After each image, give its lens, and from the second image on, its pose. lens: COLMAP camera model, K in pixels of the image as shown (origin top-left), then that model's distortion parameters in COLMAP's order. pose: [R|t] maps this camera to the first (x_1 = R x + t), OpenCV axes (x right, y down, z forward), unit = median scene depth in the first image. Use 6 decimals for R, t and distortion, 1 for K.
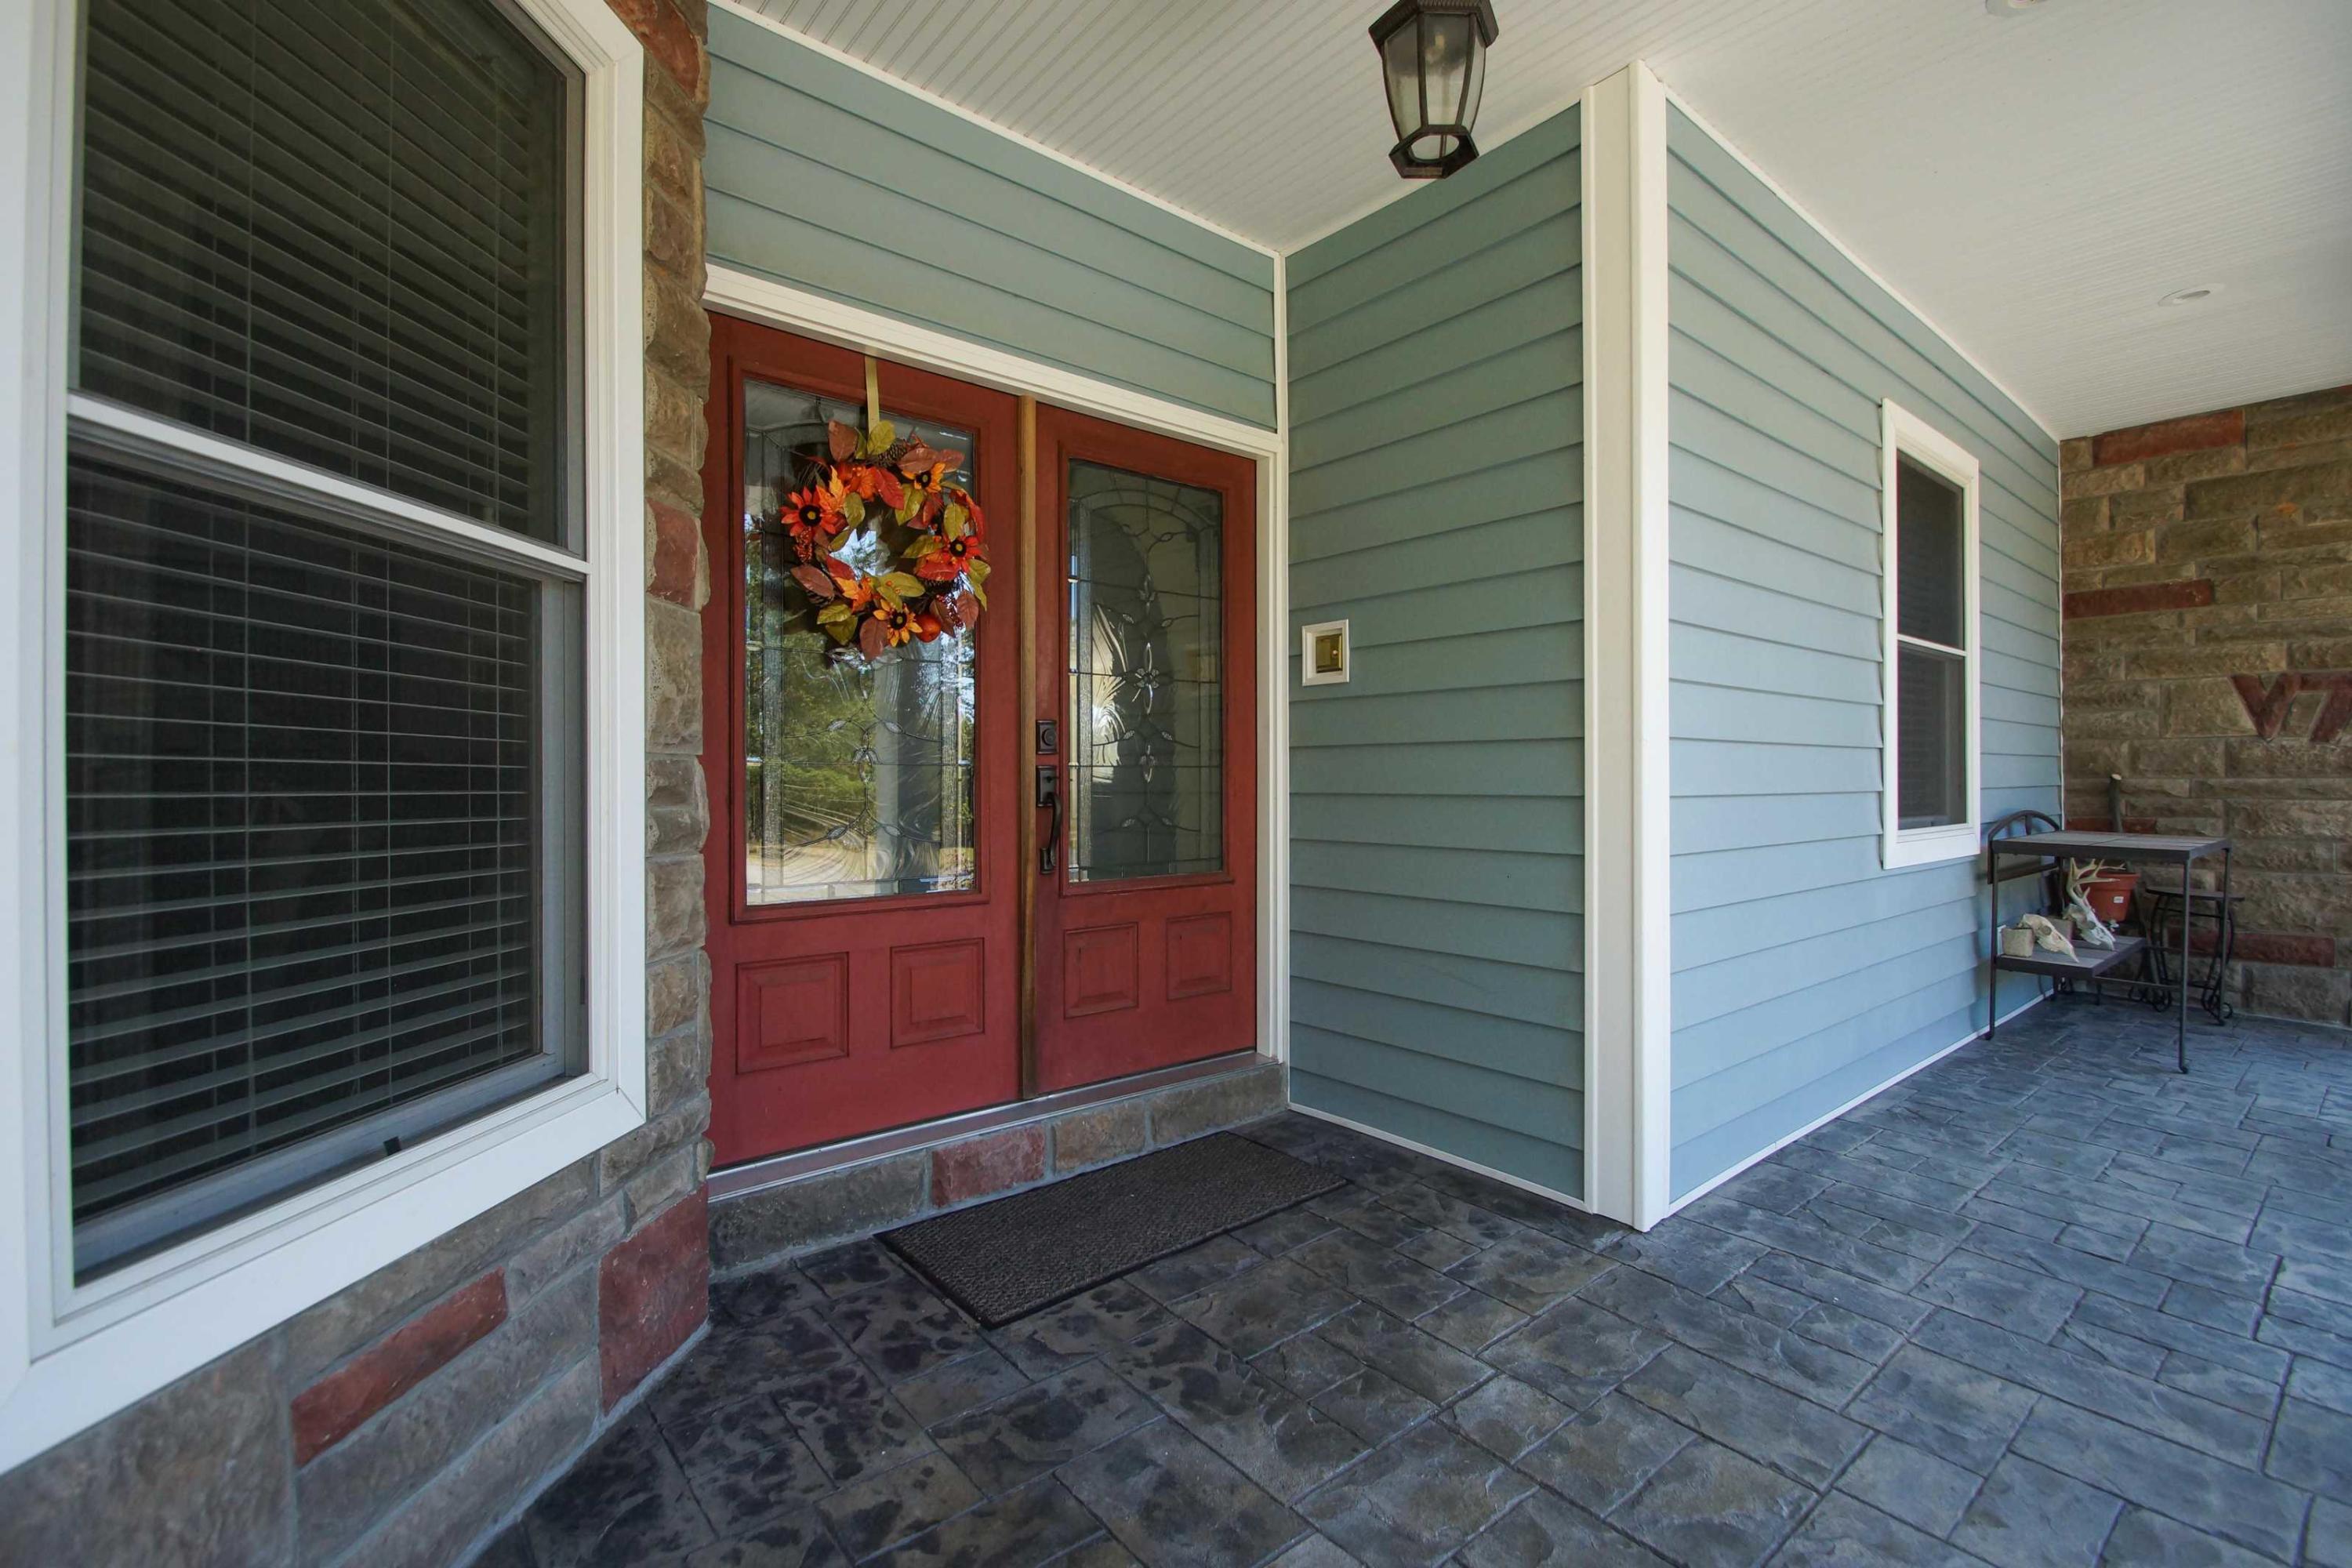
lens RADIAL K [[1047.3, 0, 1163.0], [0, 1047.3, 779.9], [0, 0, 1]] dist [-0.000210, -0.000375]
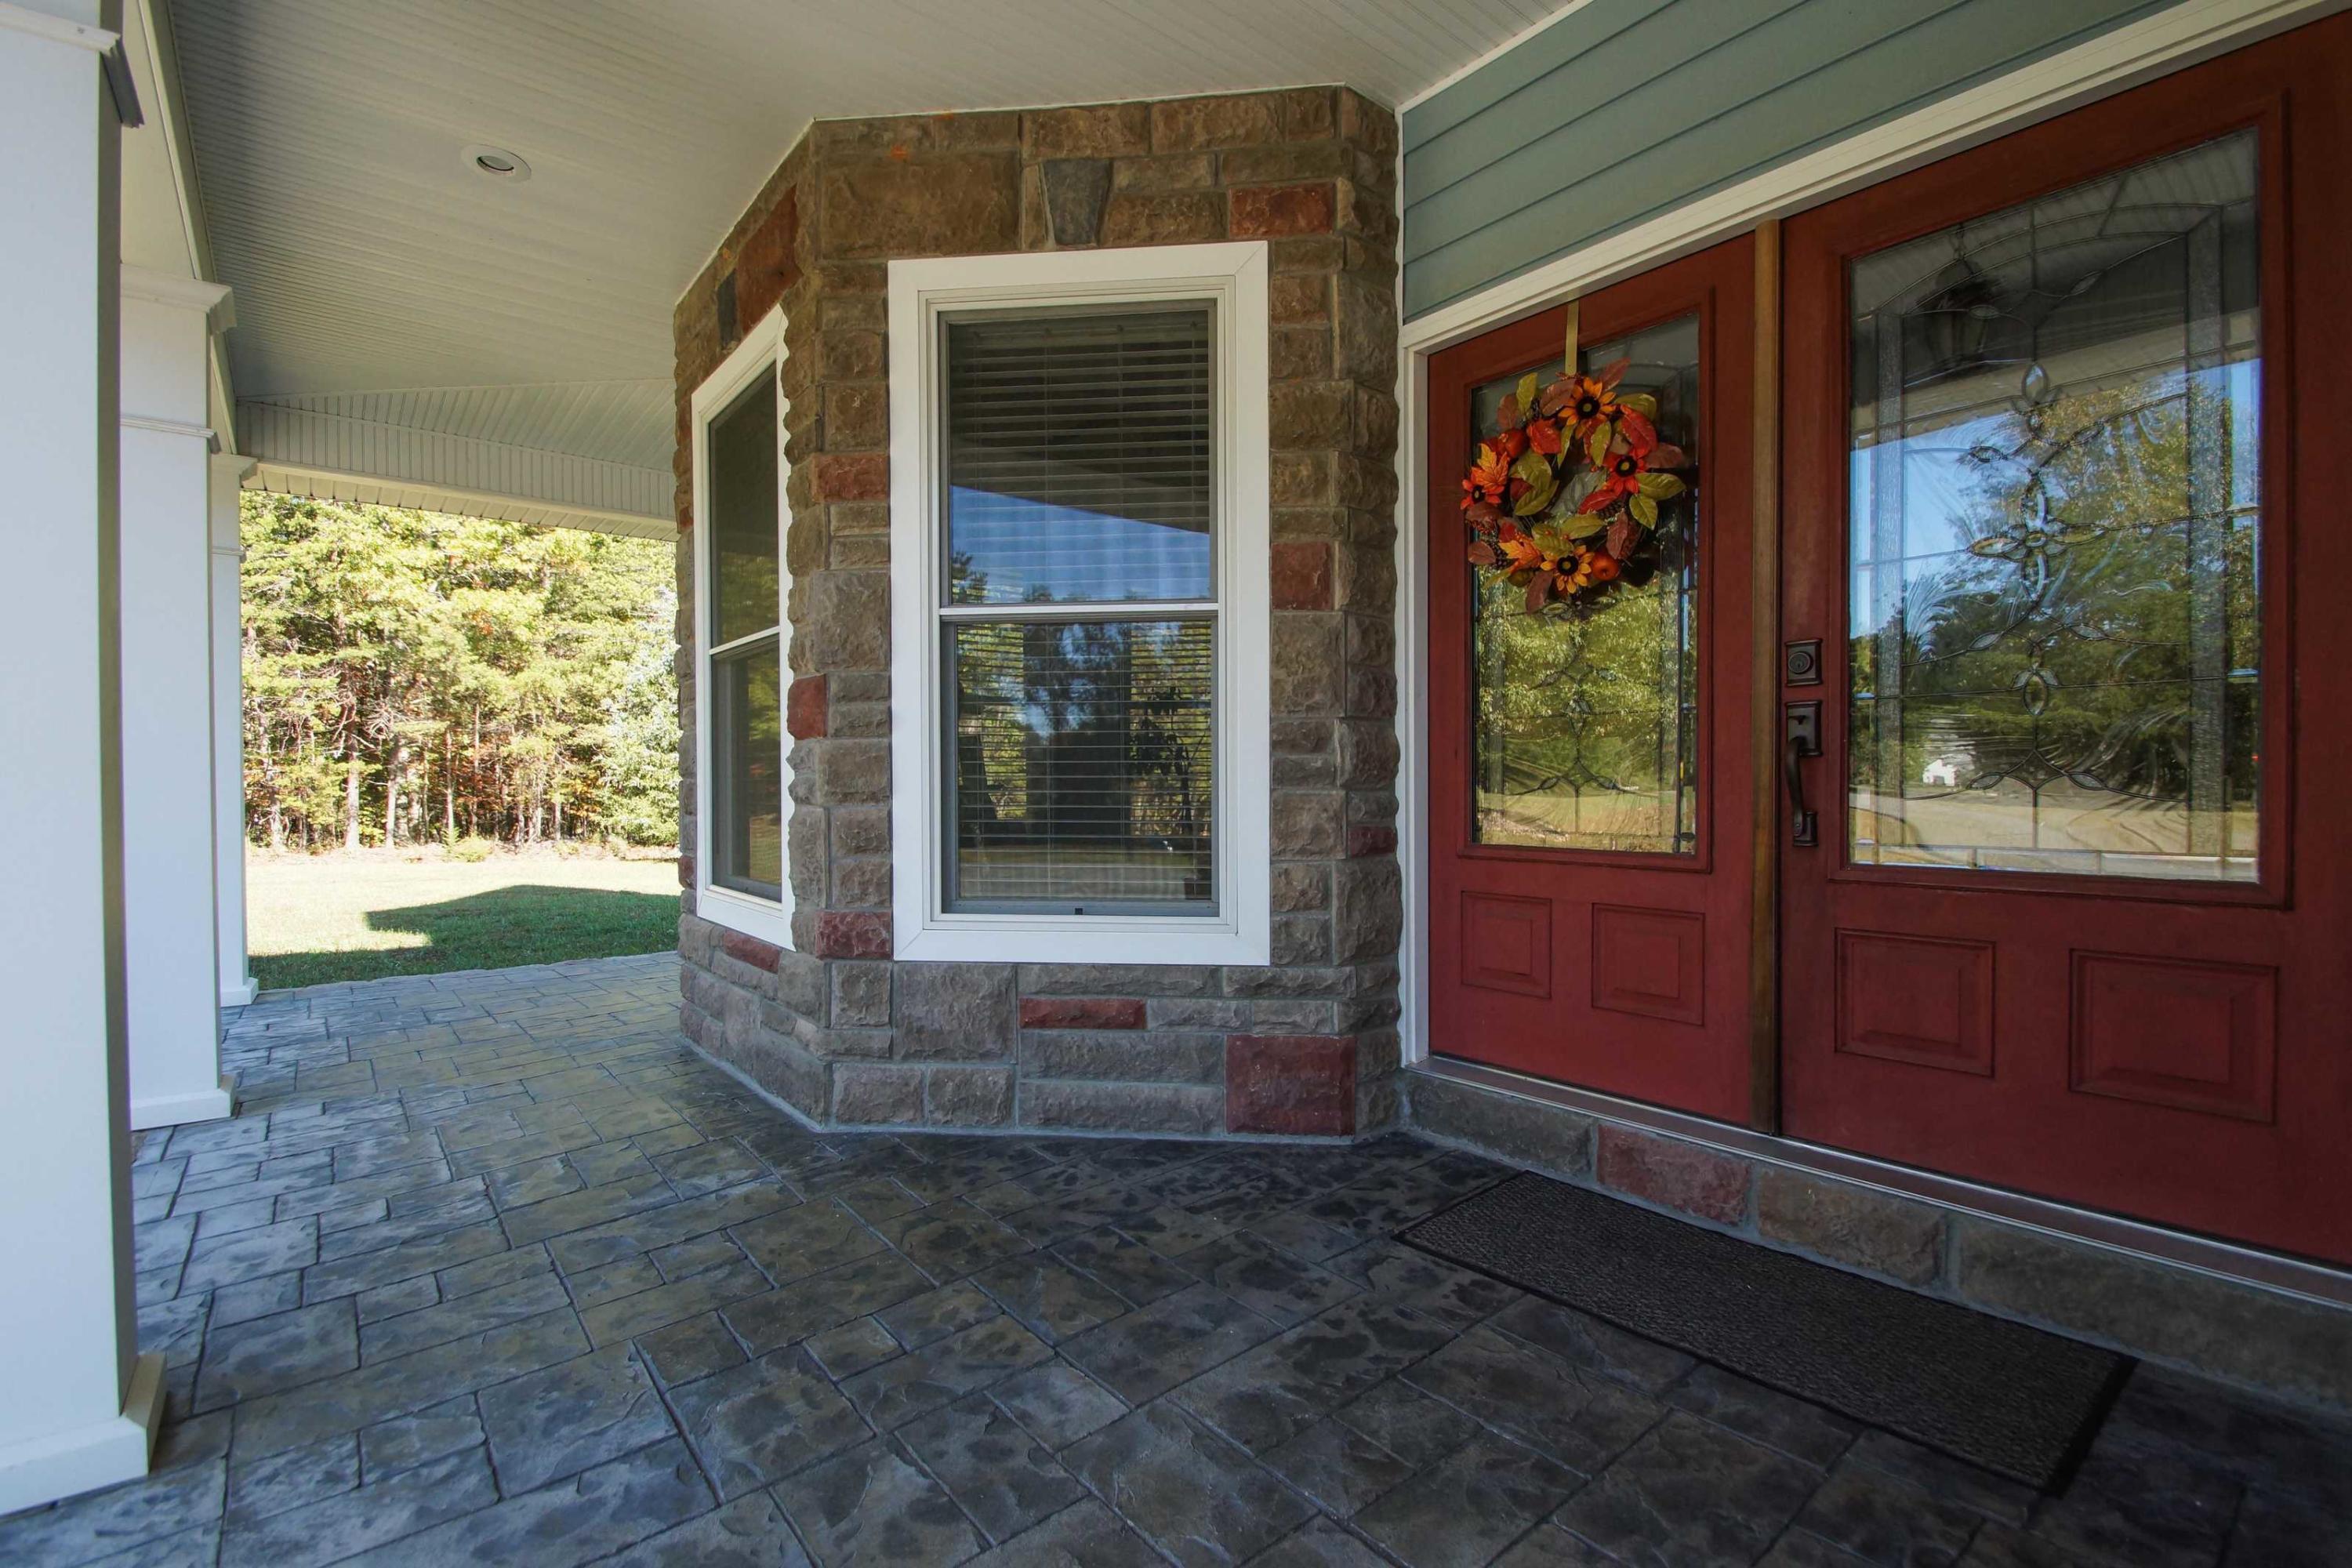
lens RADIAL K [[1048.0, 0, 1171.5], [0, 1048.0, 797.9], [0, 0, 1]] dist [0.002603, 0.000080]
pose [[-0.006076, 0.017712, -0.999825, 0.894843], [0.006347, 0.999824, 0.017674, 0.054288], [0.999961, -0.006238, -0.006188, 0.779114]]
